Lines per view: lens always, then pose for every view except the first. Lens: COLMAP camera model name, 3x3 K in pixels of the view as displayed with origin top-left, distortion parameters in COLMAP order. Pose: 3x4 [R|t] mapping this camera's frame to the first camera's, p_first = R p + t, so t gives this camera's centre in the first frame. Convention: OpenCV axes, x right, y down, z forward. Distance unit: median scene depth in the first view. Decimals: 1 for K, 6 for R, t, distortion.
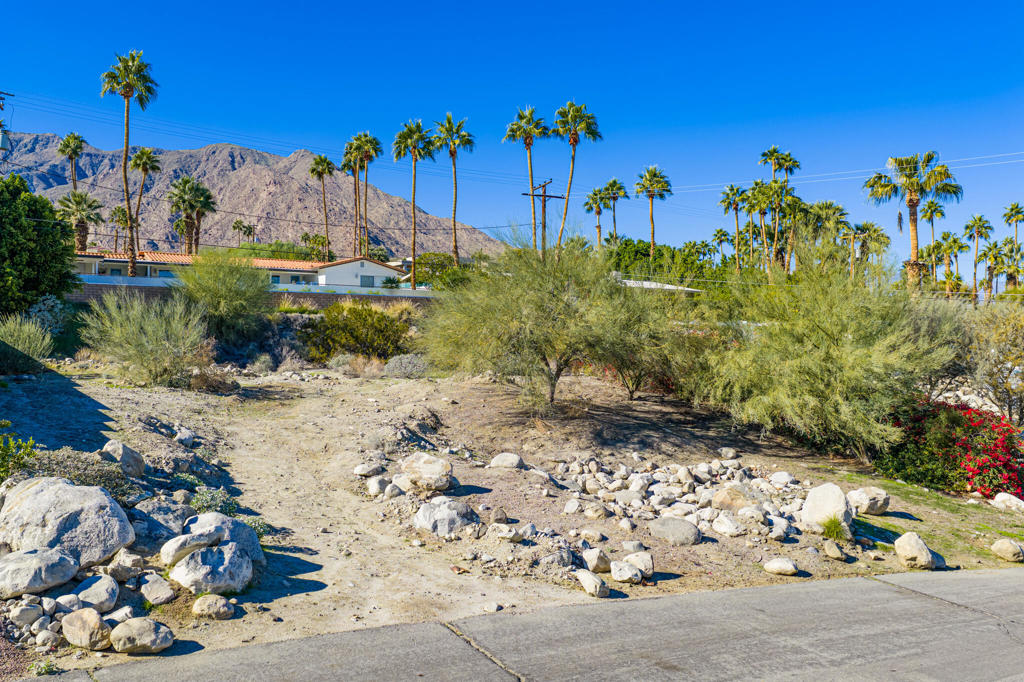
lens RADIAL K [[839.5, 0, 512.0], [0, 839.5, 341.8], [0, 0, 1]] dist [0.014806, -0.020652]
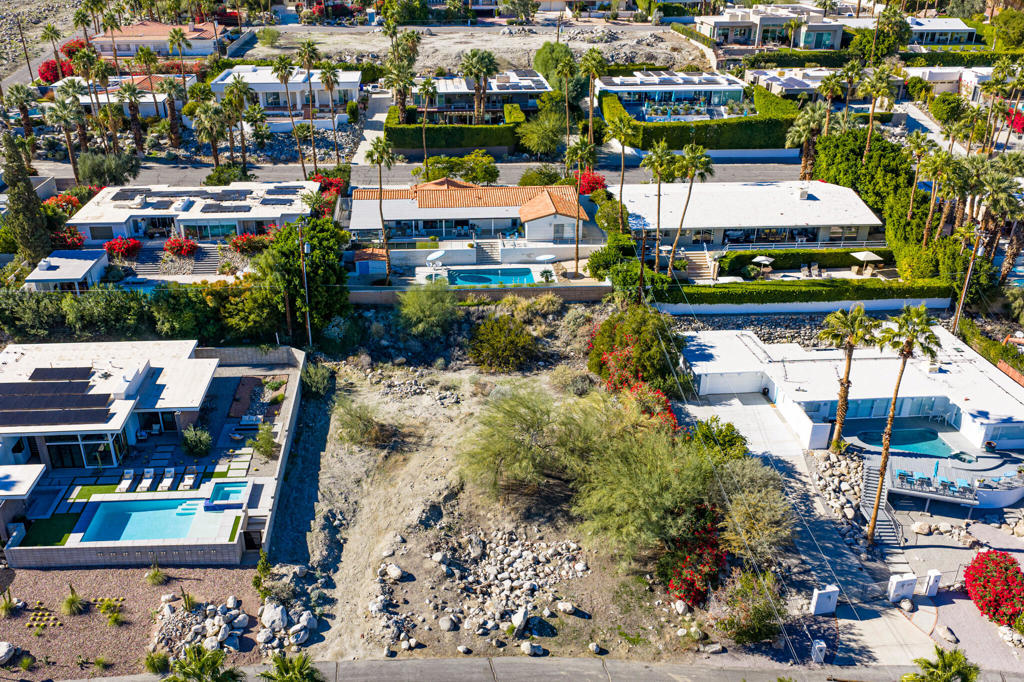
lens RADIAL K [[921.1, 0, 502.8], [0, 921.1, 339.6], [0, 0, 1]] dist [0.021265, 0.009417]
pose [[0.897420, 0.191009, -0.397683, 0.413999], [-0.007701, 0.908061, 0.418768, -0.587560], [0.441109, -0.372748, 0.816383, -0.361999]]
